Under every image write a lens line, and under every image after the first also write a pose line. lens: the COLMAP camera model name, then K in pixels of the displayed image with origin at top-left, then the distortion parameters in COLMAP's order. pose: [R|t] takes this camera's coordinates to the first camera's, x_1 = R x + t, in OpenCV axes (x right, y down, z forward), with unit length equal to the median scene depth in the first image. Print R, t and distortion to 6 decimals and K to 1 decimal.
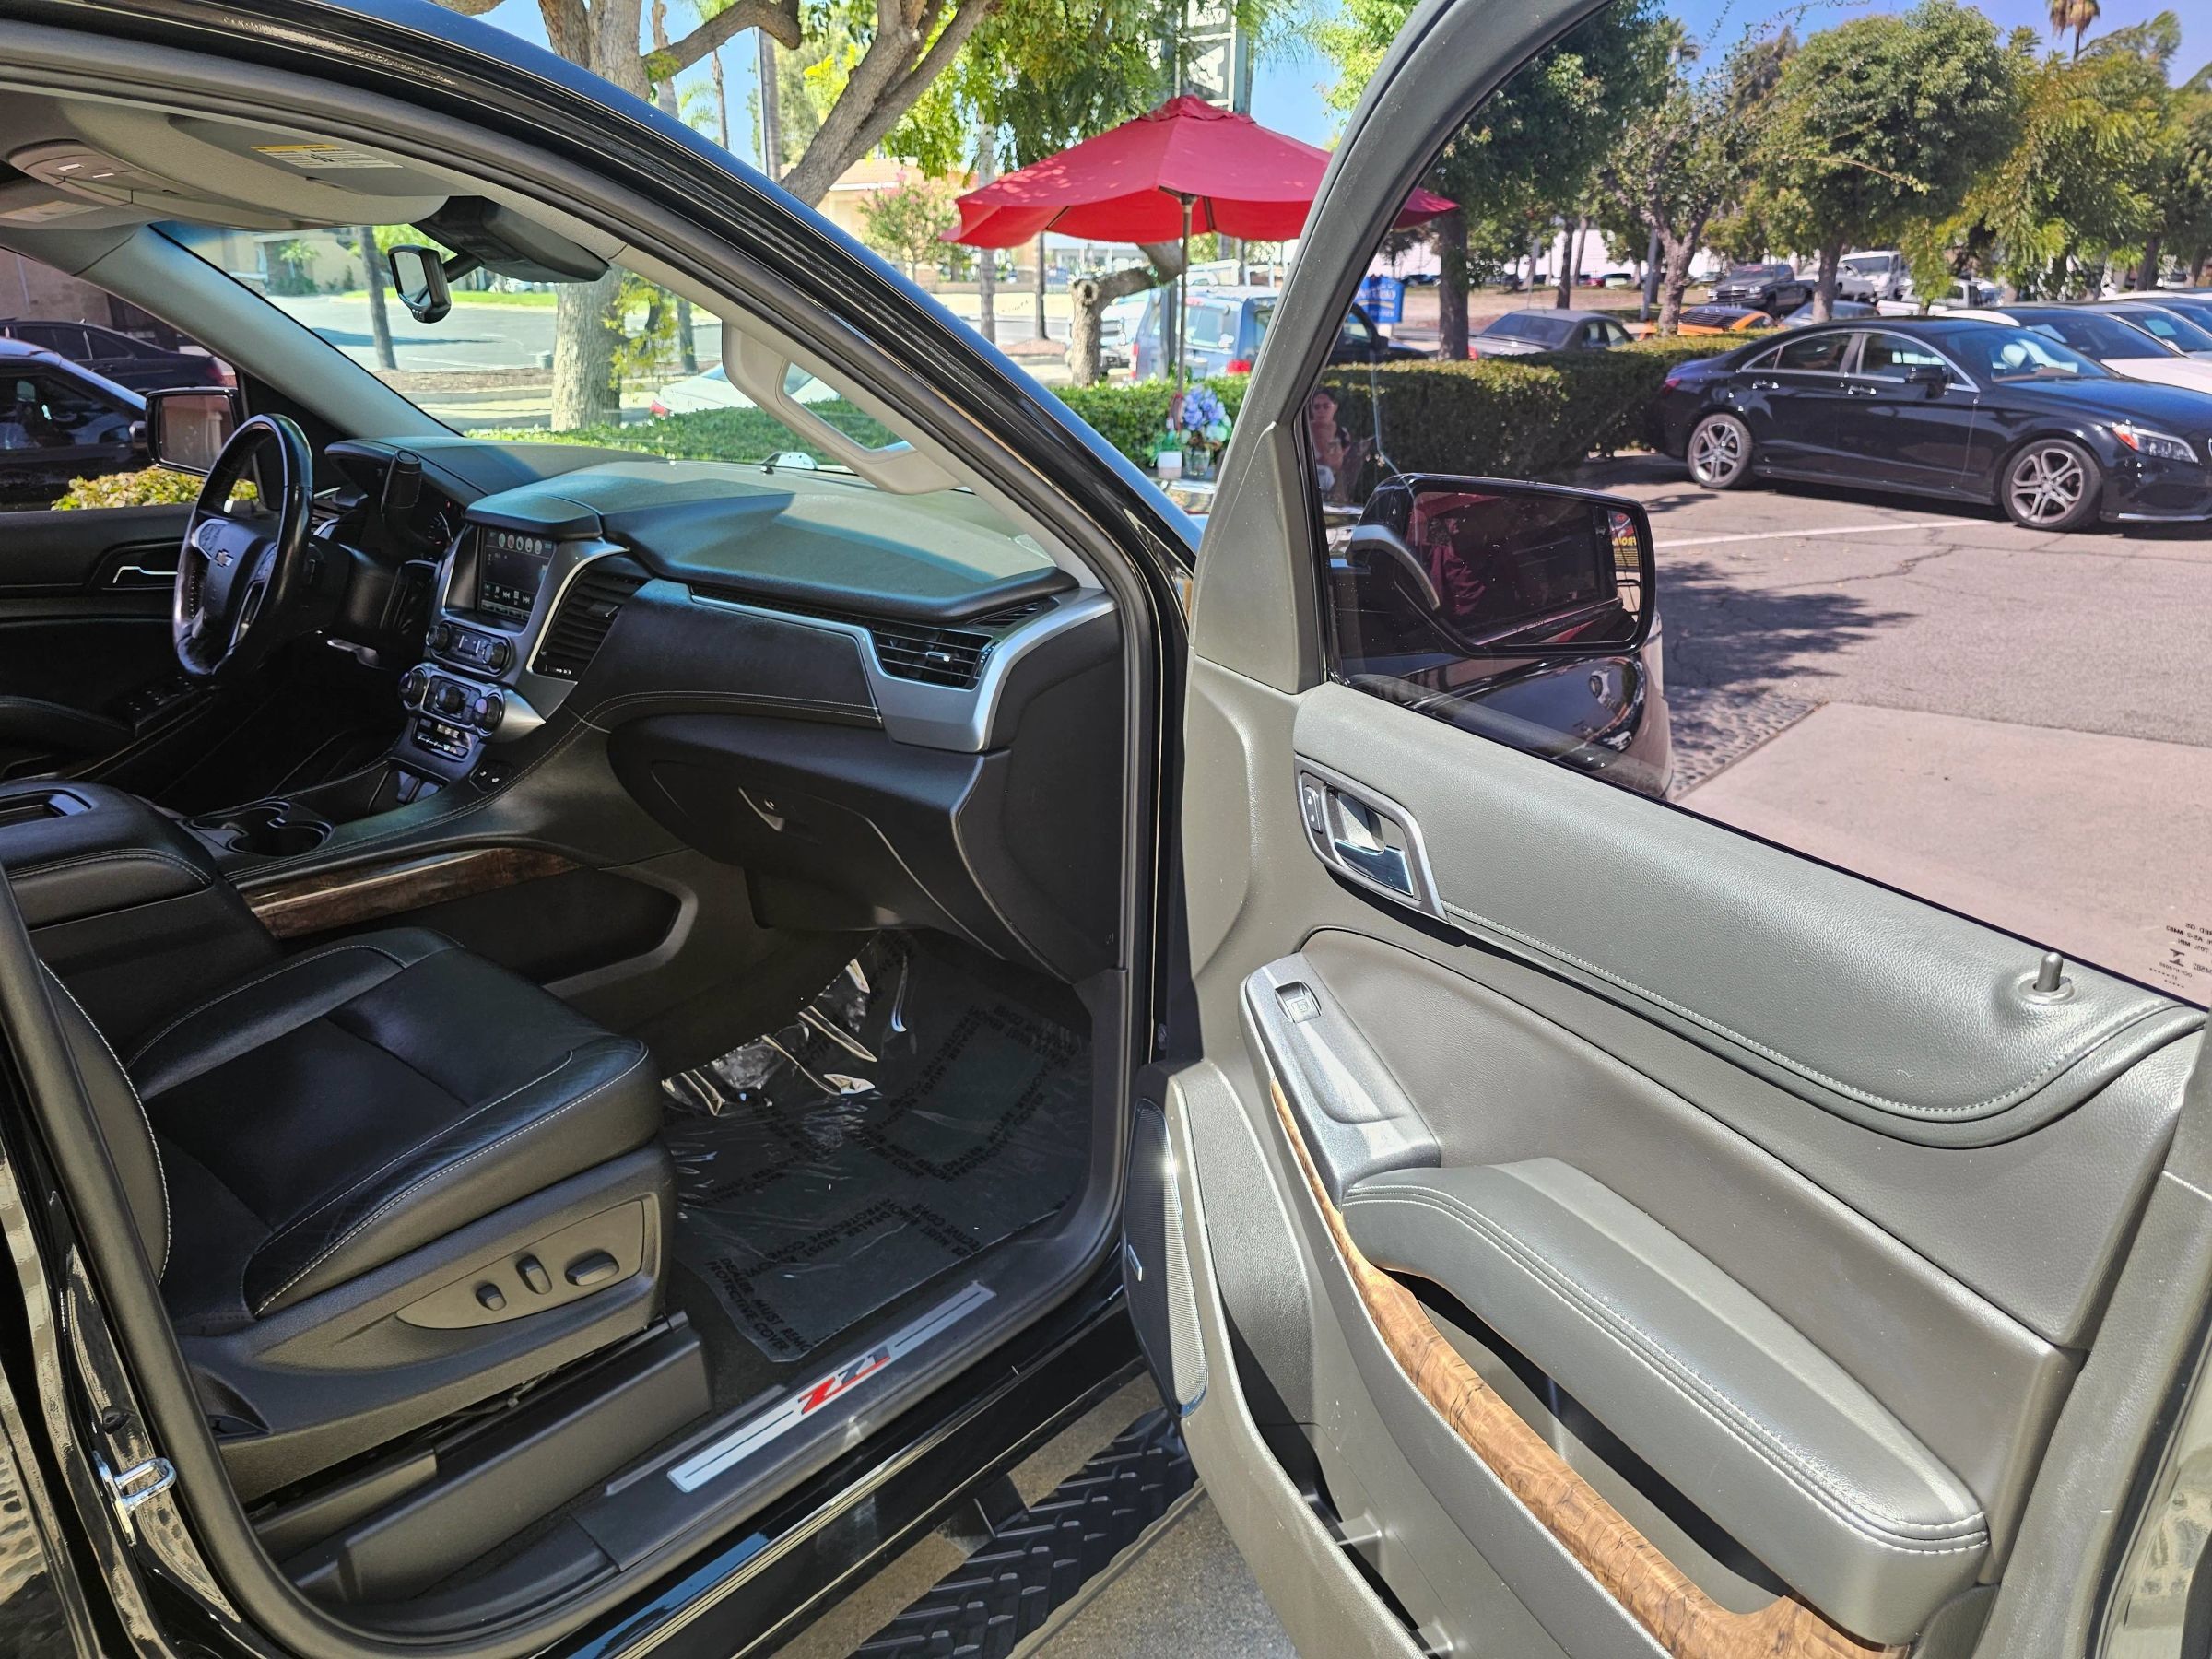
lens RADIAL K [[1527.2, 0, 1106.0], [0, 1527.2, 829.5], [0, 0, 1]] dist [0.005262, 0.001279]
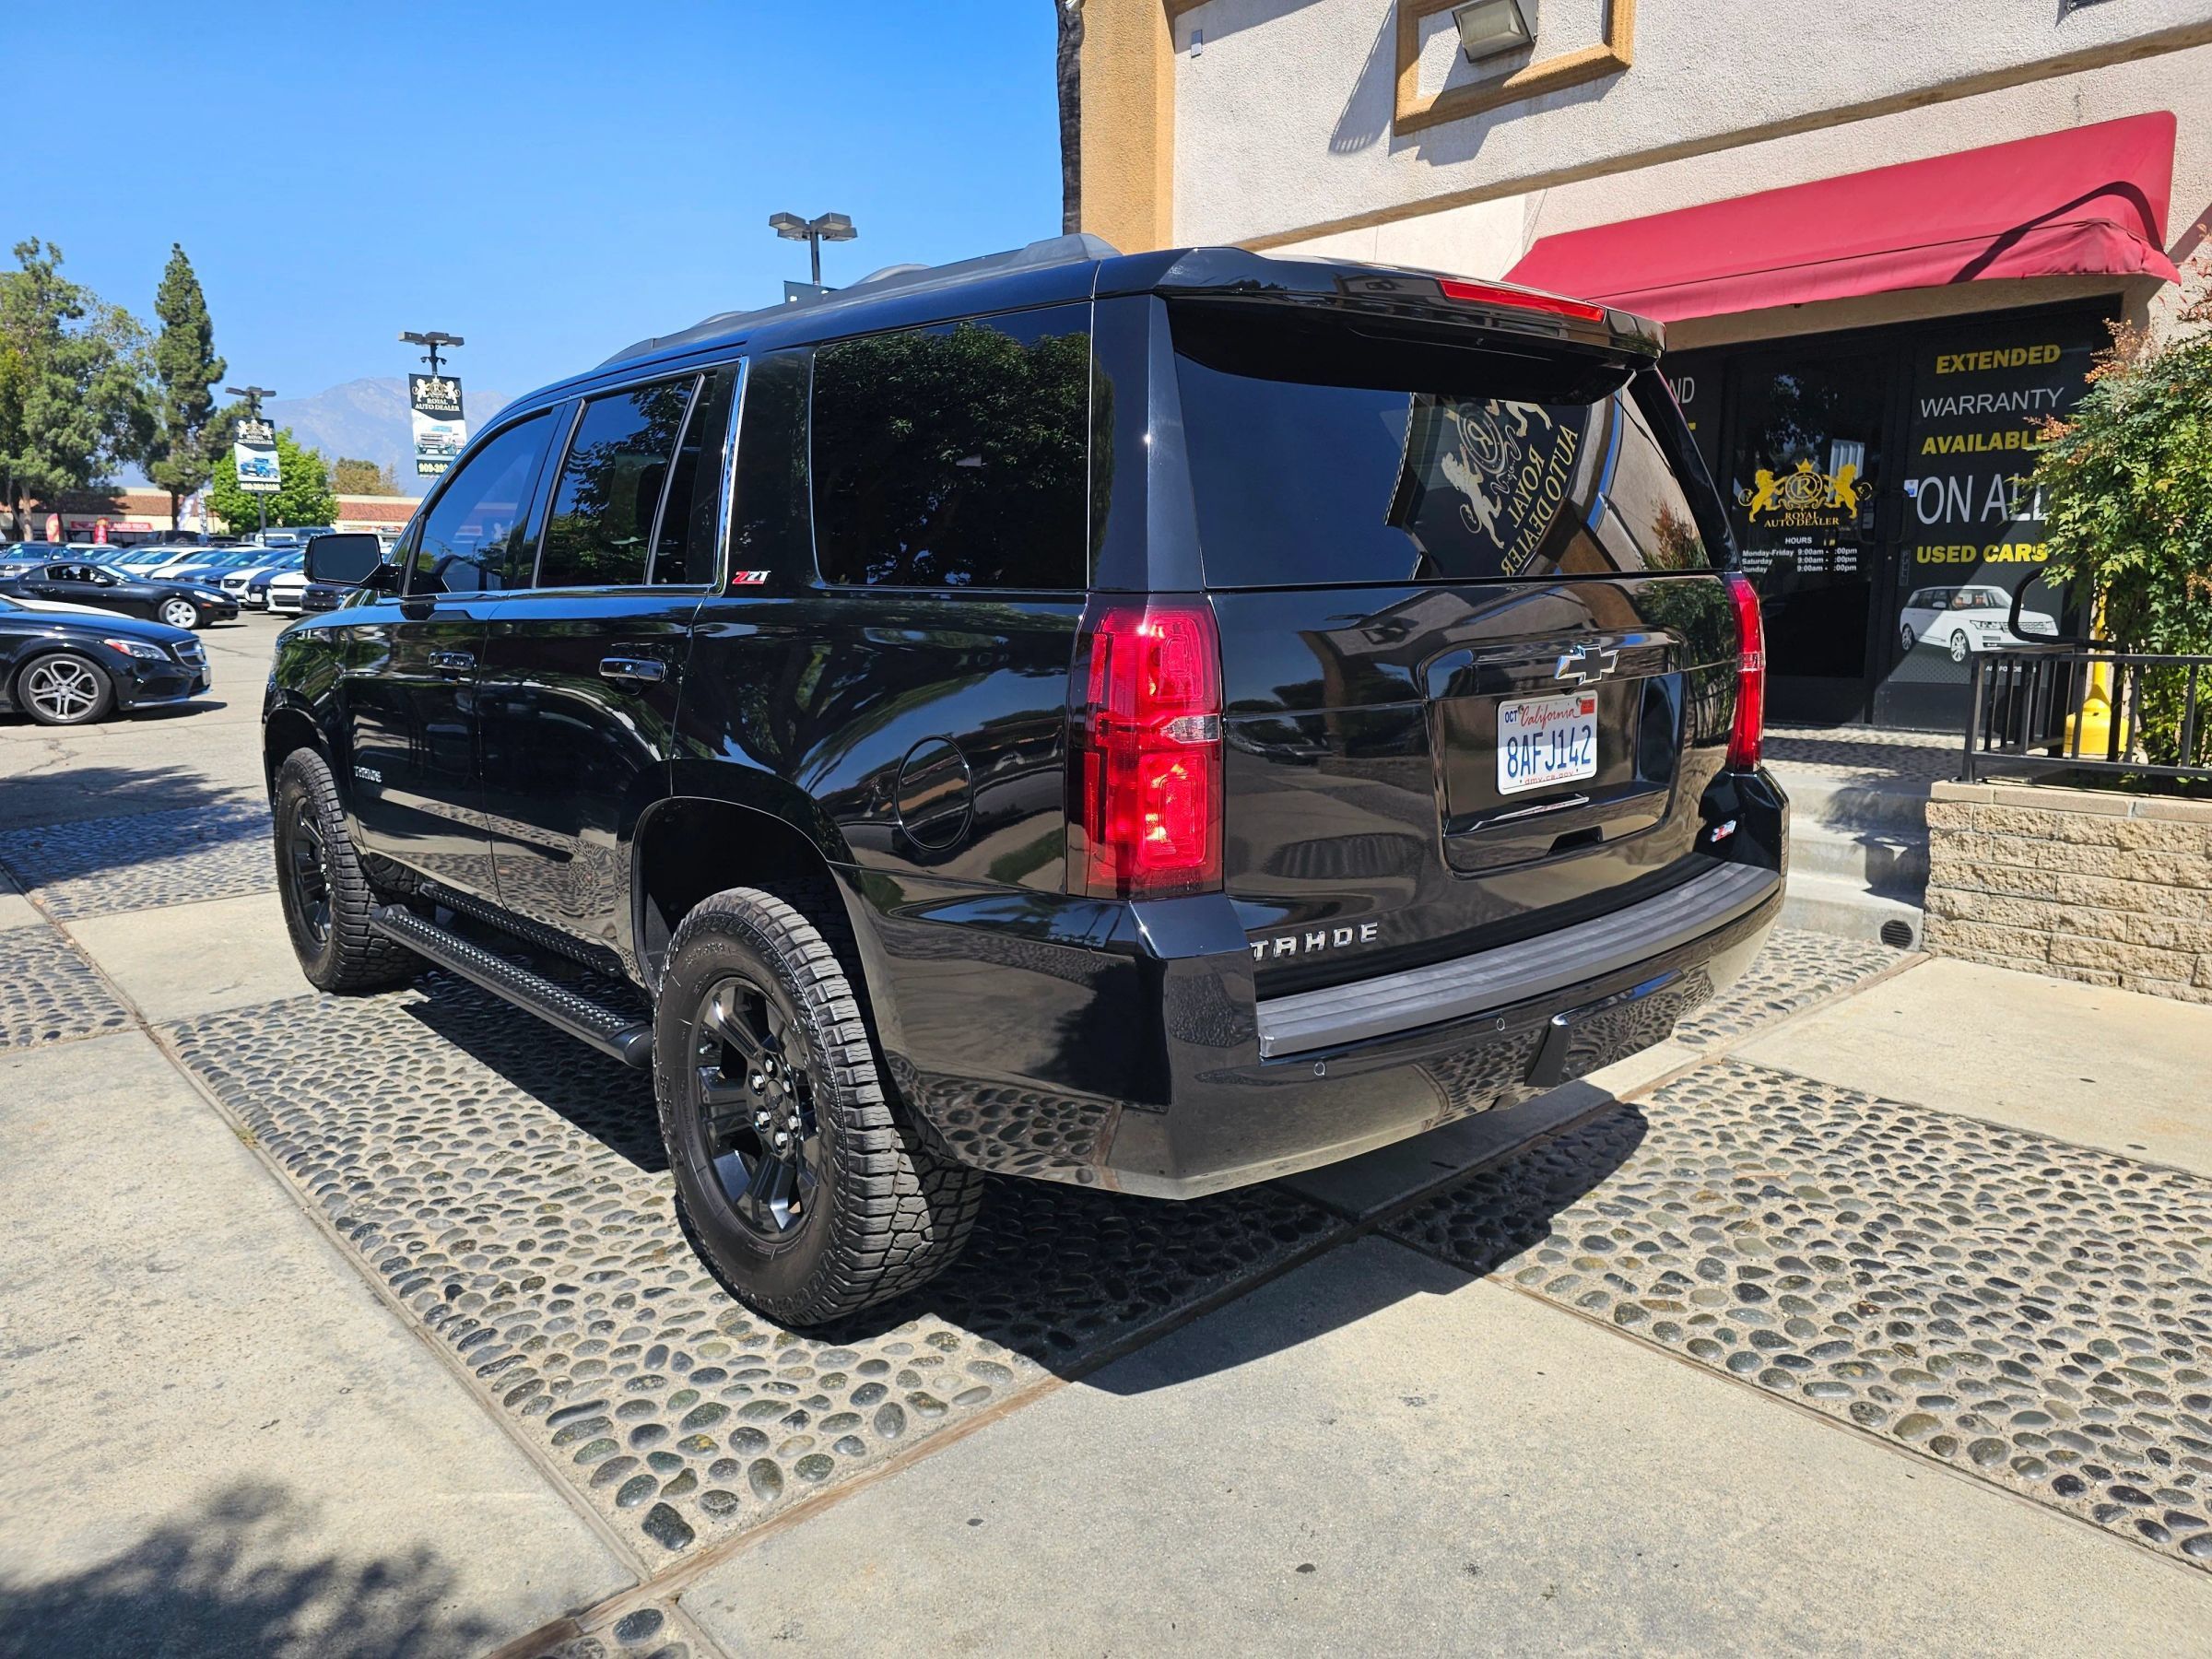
lens RADIAL K [[1445.6, 0, 1115.5], [0, 1445.6, 815.2], [0, 0, 1]] dist [0.059592, -0.046493]
pose [[0.140200, -0.171668, 0.975128, -0.239832], [0.334978, 0.935003, 0.116442, 0.008621], [-0.931737, 0.310321, 0.188593, 0.009067]]
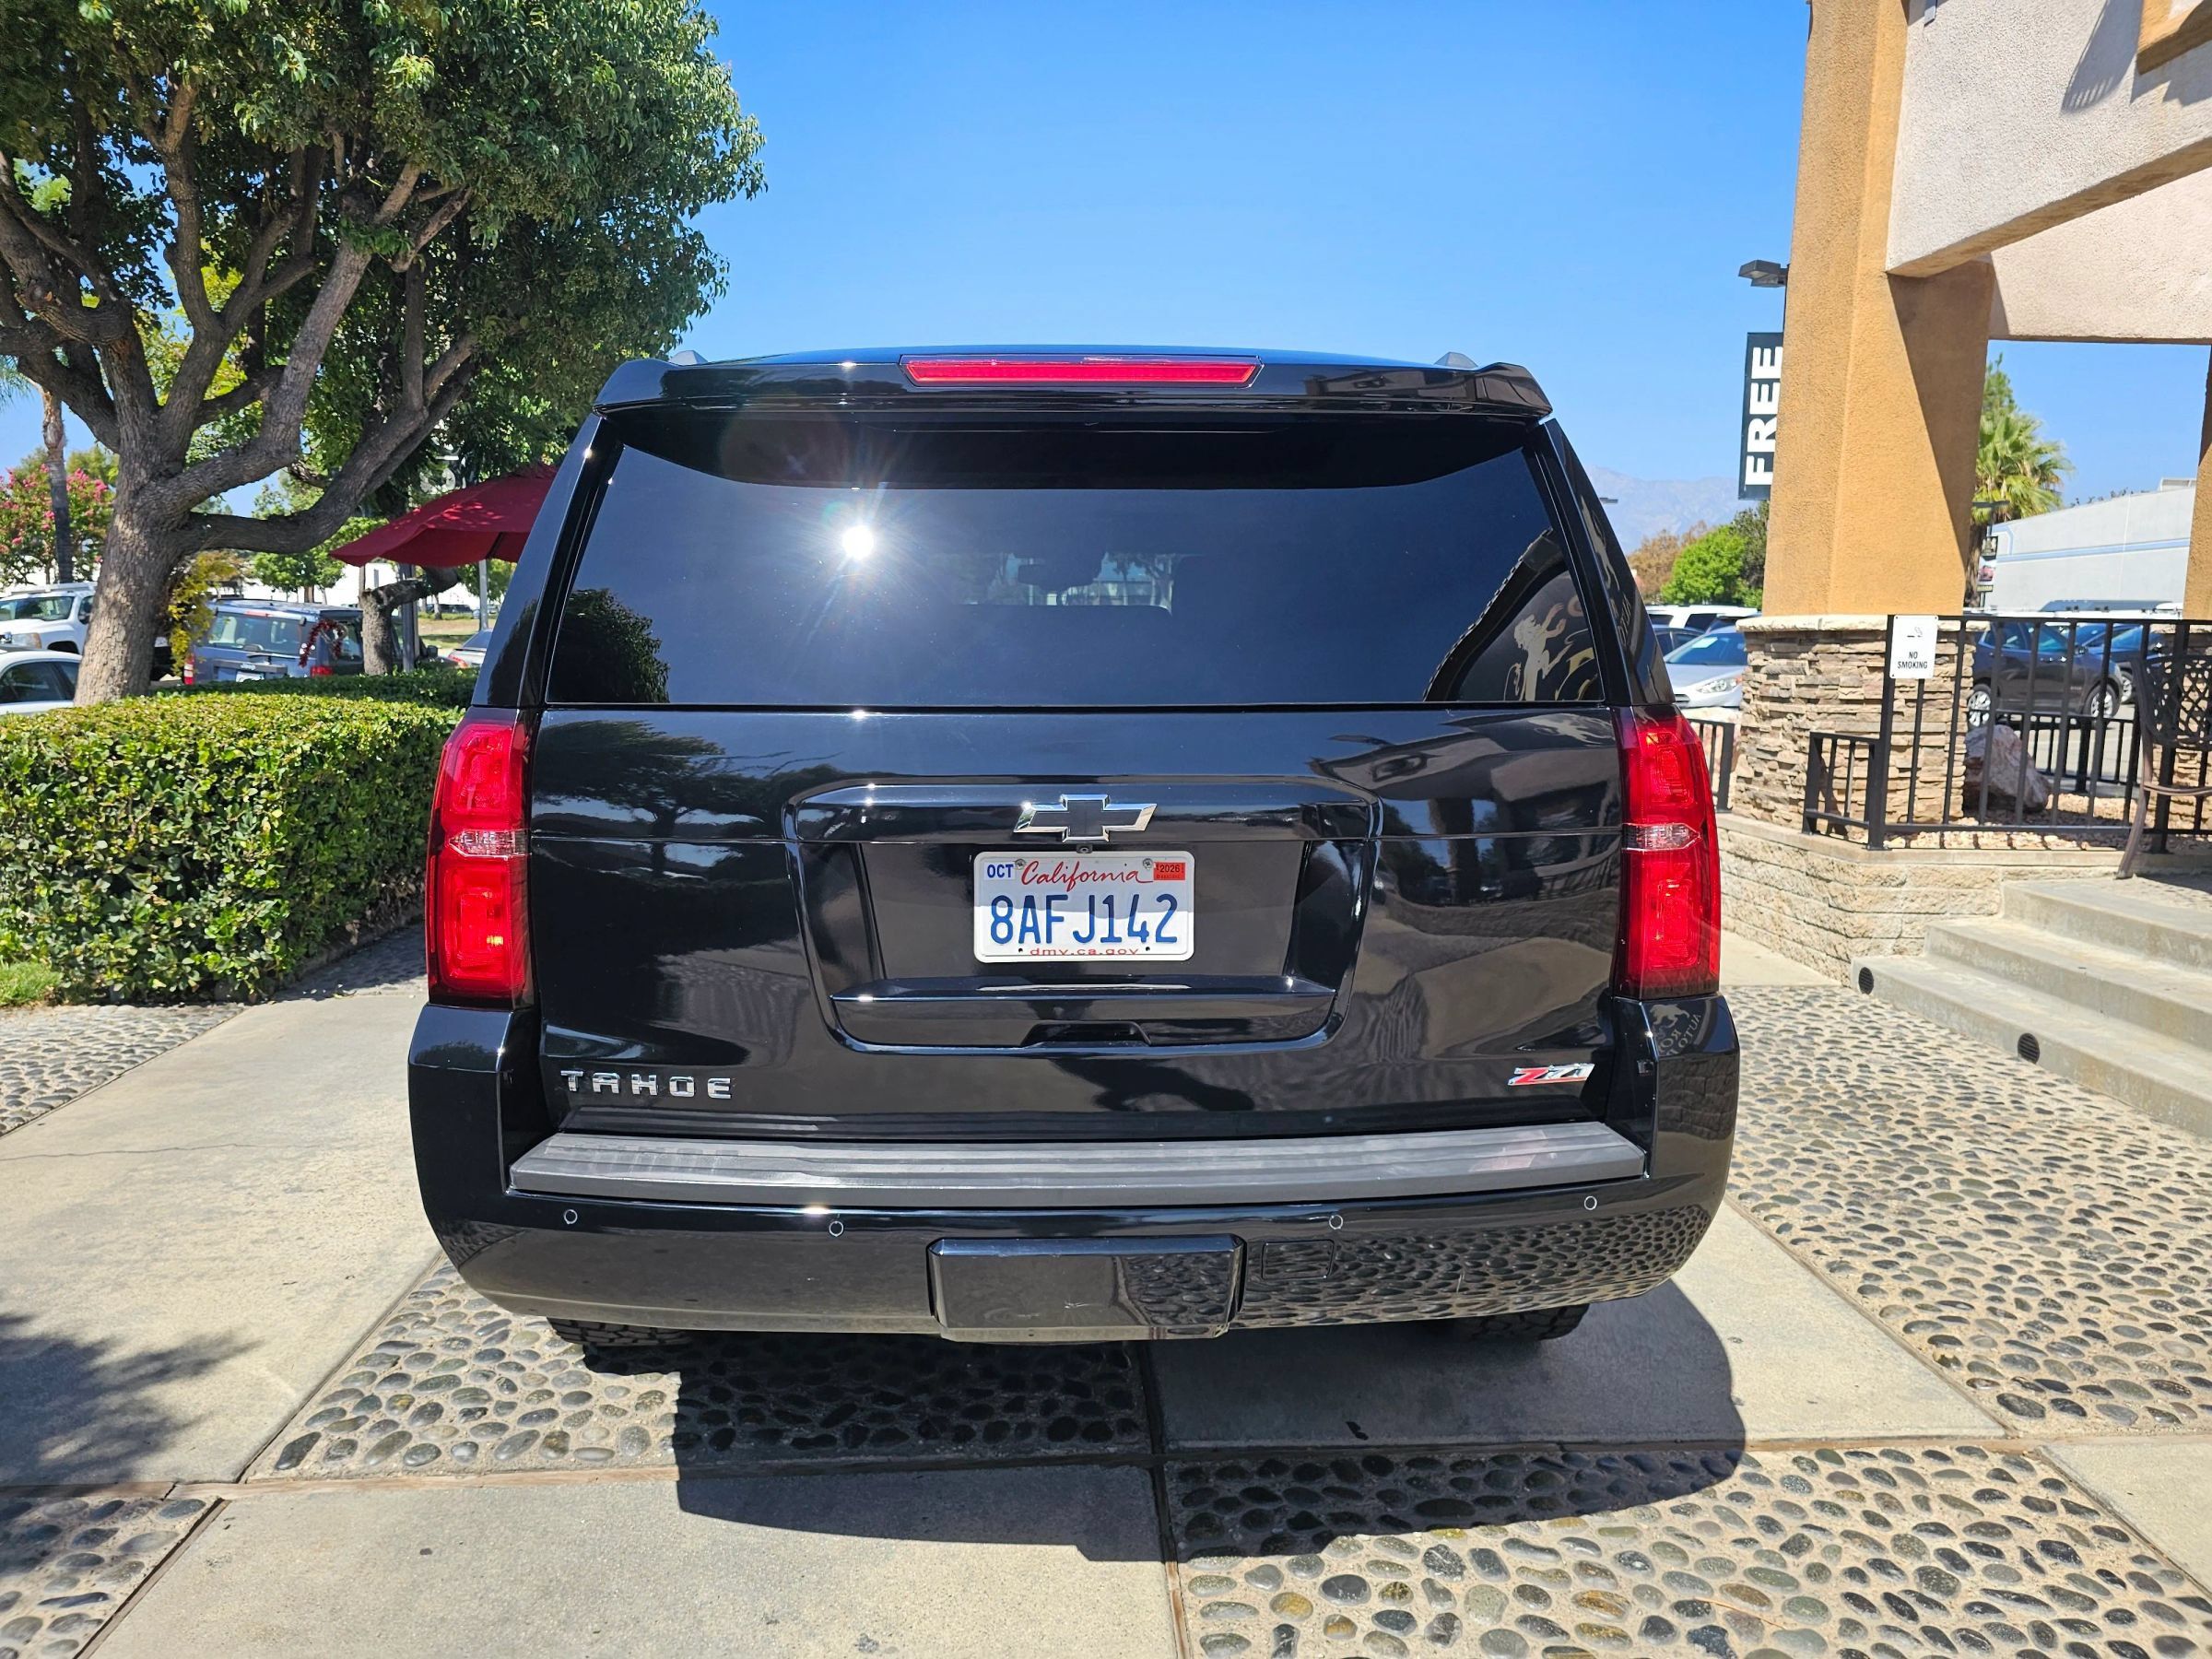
lens RADIAL K [[1454.5, 0, 1096.2], [0, 1454.5, 823.6], [0, 0, 1]] dist [0.040907, -0.027352]
pose [[0.737155, -0.087530, 0.670031, -0.184037], [0.220534, 0.968443, -0.116114, 0.033508], [-0.638723, 0.233359, 0.733196, -0.072004]]
